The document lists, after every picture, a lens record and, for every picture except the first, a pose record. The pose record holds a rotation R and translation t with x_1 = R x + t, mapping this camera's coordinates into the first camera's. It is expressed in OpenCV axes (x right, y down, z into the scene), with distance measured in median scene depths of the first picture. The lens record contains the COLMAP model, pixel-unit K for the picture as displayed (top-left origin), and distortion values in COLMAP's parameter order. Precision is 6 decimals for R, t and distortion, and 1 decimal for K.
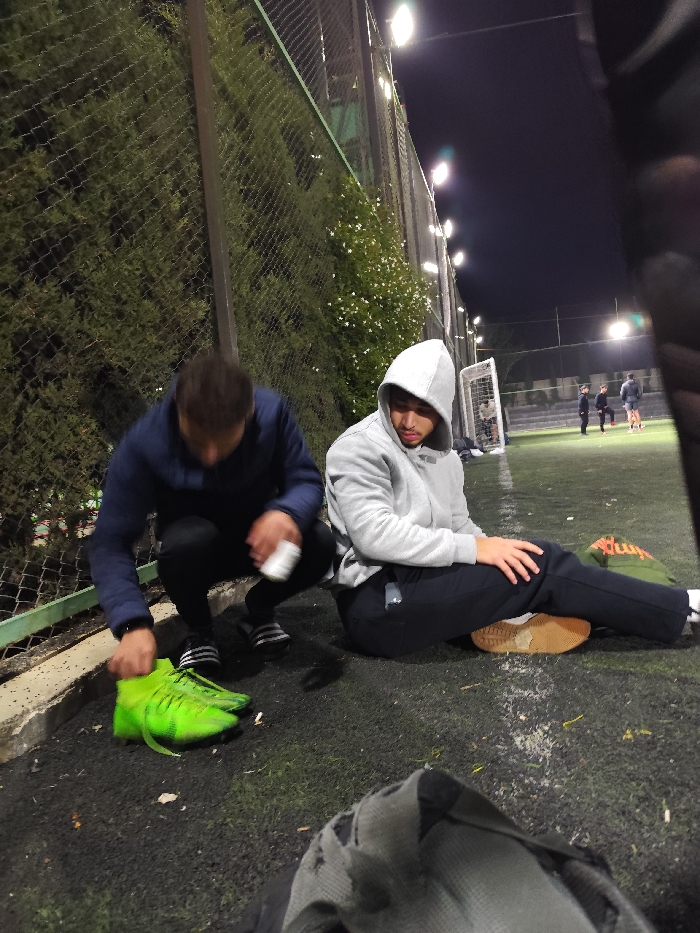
lens RADIAL K [[628.6, 0, 350.5], [0, 628.6, 469.8], [0, 0, 1]] dist [0.000448, -0.008194]
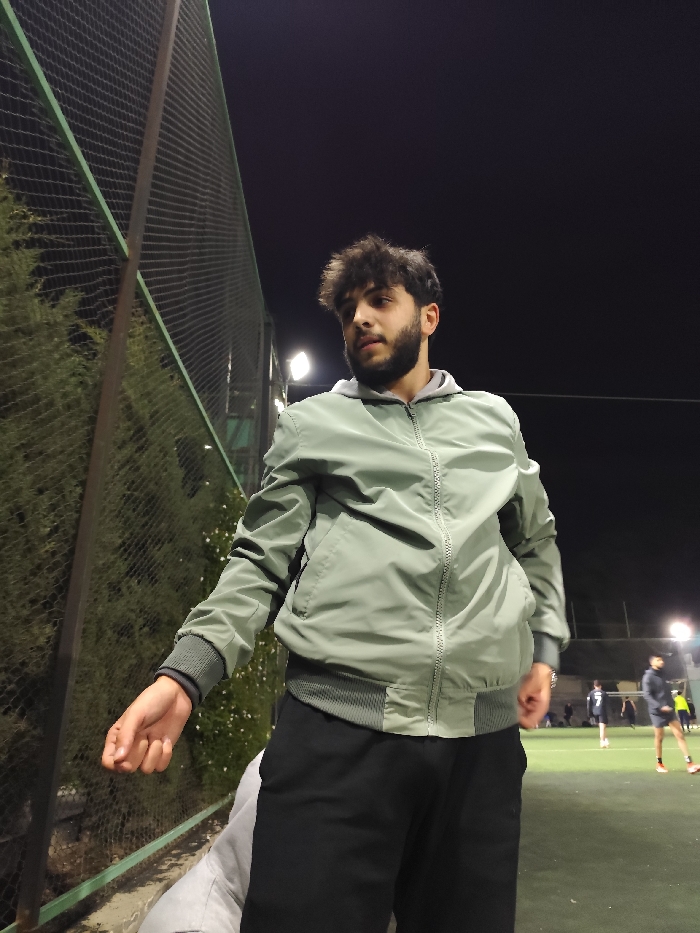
lens RADIAL K [[628.6, 0, 355.9], [0, 628.6, 467.3], [0, 0, 1]] dist [0.000448, -0.008194]
pose [[0.968165, 0.168848, 0.184787, -0.008860], [-0.076135, 0.901891, -0.425200, -0.122010], [-0.238452, 0.397595, 0.886035, -0.009652]]
